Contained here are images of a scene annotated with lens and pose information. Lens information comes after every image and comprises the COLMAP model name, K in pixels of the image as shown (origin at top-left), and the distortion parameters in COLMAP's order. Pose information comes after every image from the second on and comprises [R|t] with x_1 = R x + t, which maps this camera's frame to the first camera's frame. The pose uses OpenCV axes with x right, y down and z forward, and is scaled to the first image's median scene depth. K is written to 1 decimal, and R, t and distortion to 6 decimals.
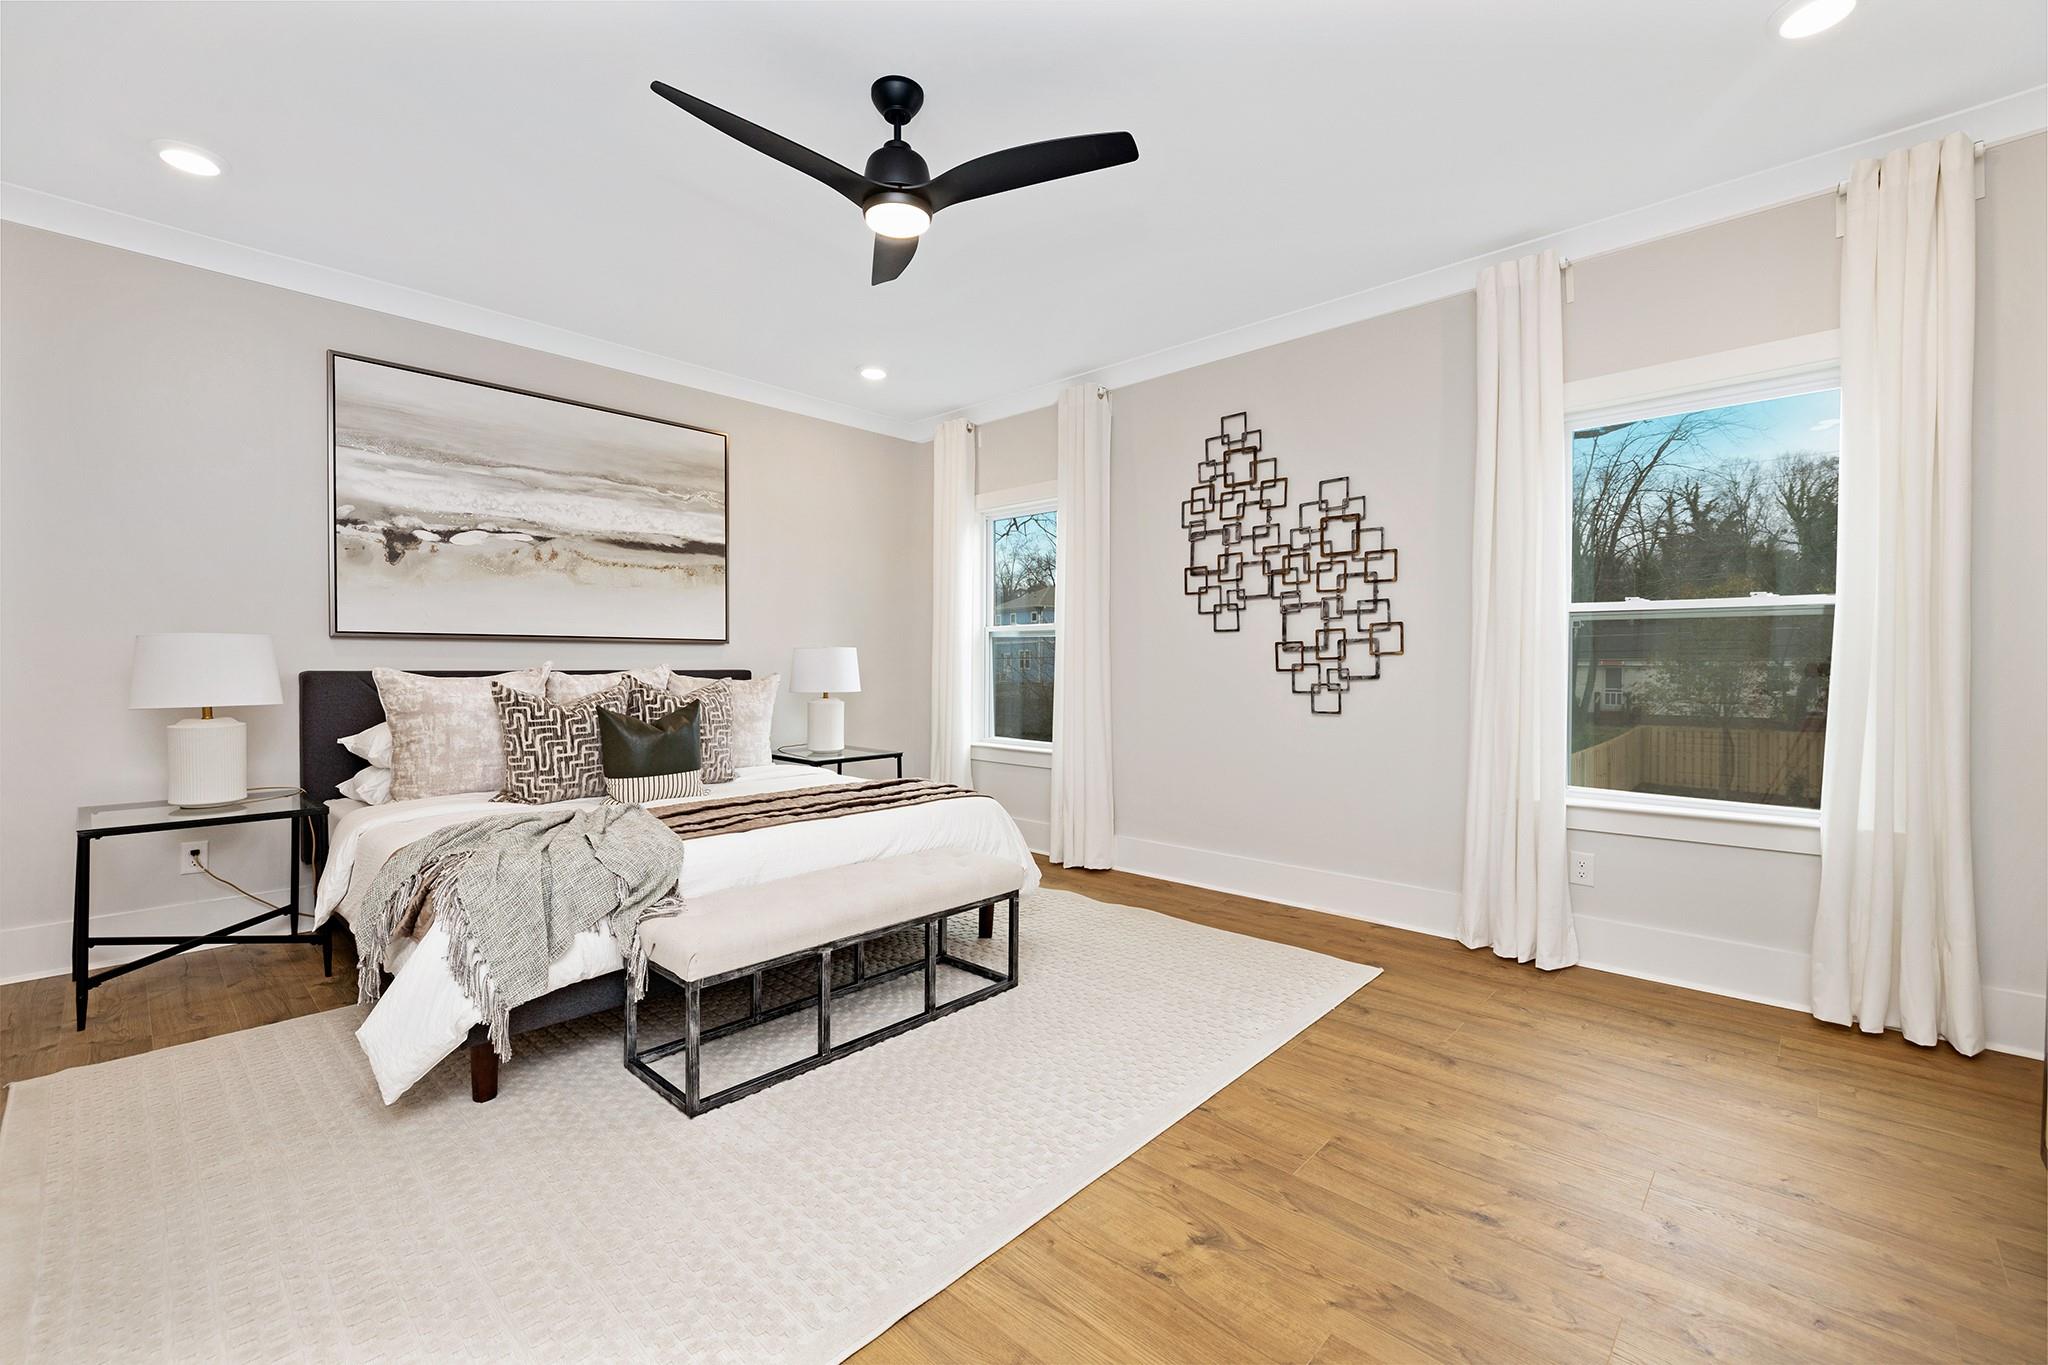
lens RADIAL K [[882.7, 0, 1022.5], [0, 882.7, 679.3], [0, 0, 1]] dist [0.003607, 0.000275]
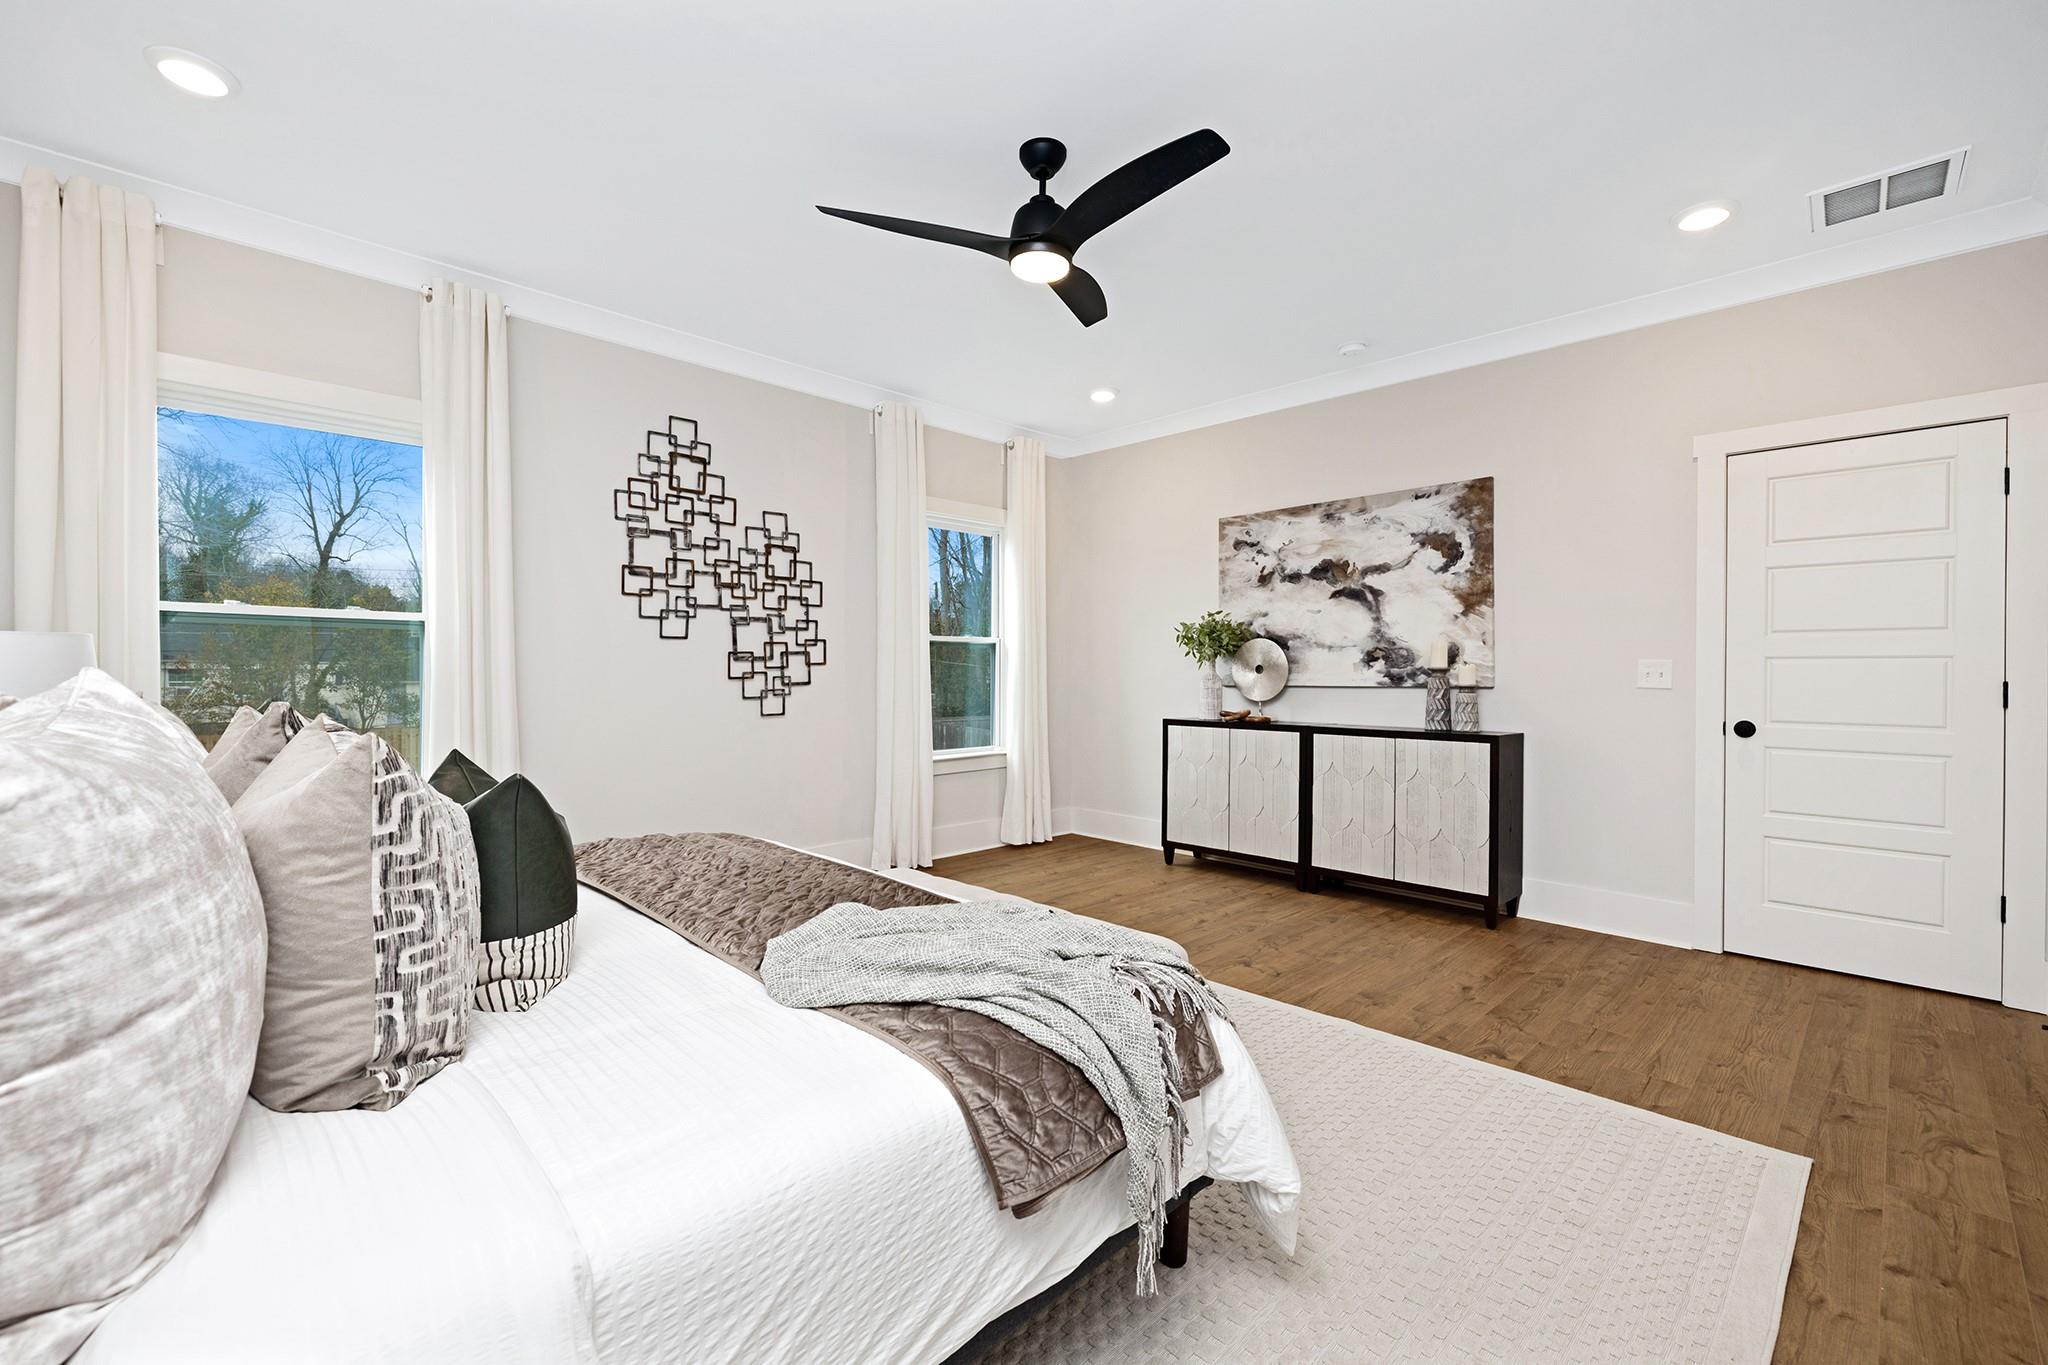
lens RADIAL K [[882.7, 0, 1022.7], [0, 882.7, 678.7], [0, 0, 1]] dist [0.003607, 0.000275]
pose [[0.012143, -0.005546, 0.999911, -0.779216], [0.016373, 0.999852, 0.005347, -0.009593], [-0.999792, 0.016306, 0.012232, 0.646514]]
